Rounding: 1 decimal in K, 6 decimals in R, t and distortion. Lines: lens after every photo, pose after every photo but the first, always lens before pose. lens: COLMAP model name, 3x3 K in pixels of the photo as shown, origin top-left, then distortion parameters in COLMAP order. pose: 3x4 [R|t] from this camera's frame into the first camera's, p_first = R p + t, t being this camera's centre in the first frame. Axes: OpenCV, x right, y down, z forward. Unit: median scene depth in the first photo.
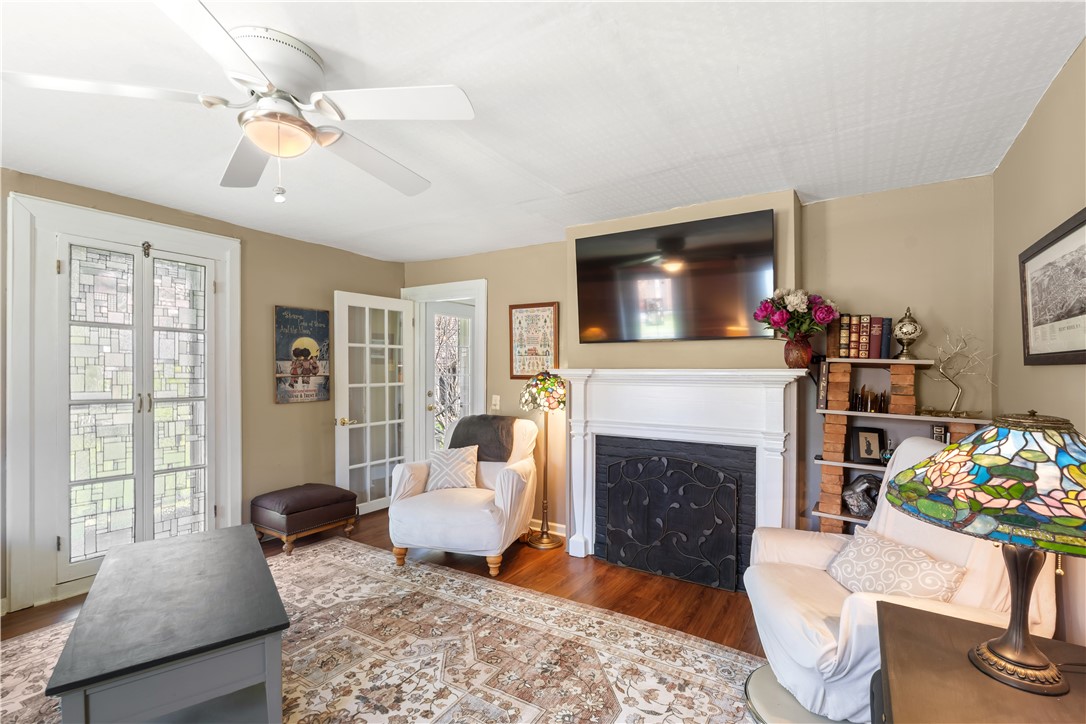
lens RADIAL K [[480.1, 0, 552.1], [0, 480.1, 368.9], [0, 0, 1]] dist [-0.003695, 0.000470]
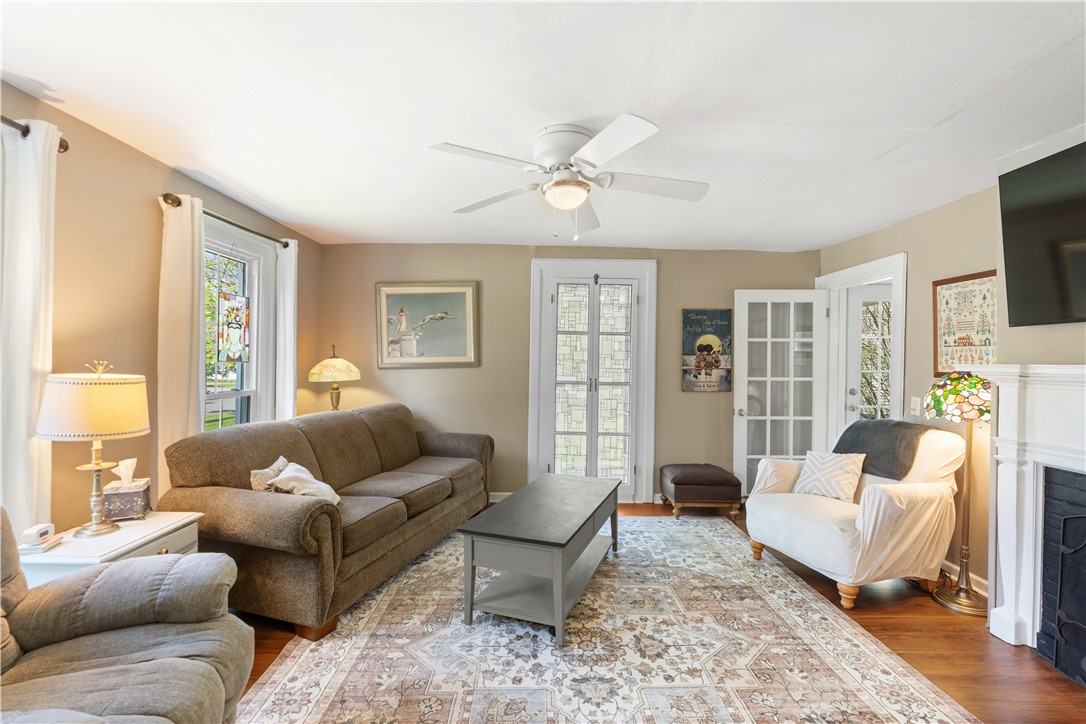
lens RADIAL K [[480.1, 0, 565.6], [0, 480.1, 359.2], [0, 0, 1]] dist [-0.003695, 0.000470]
pose [[0.554109, -0.000256, -0.832444, 0.308389], [-0.008171, 0.999950, -0.005747, 0.001830], [0.832404, 0.009986, 0.554079, 0.115823]]
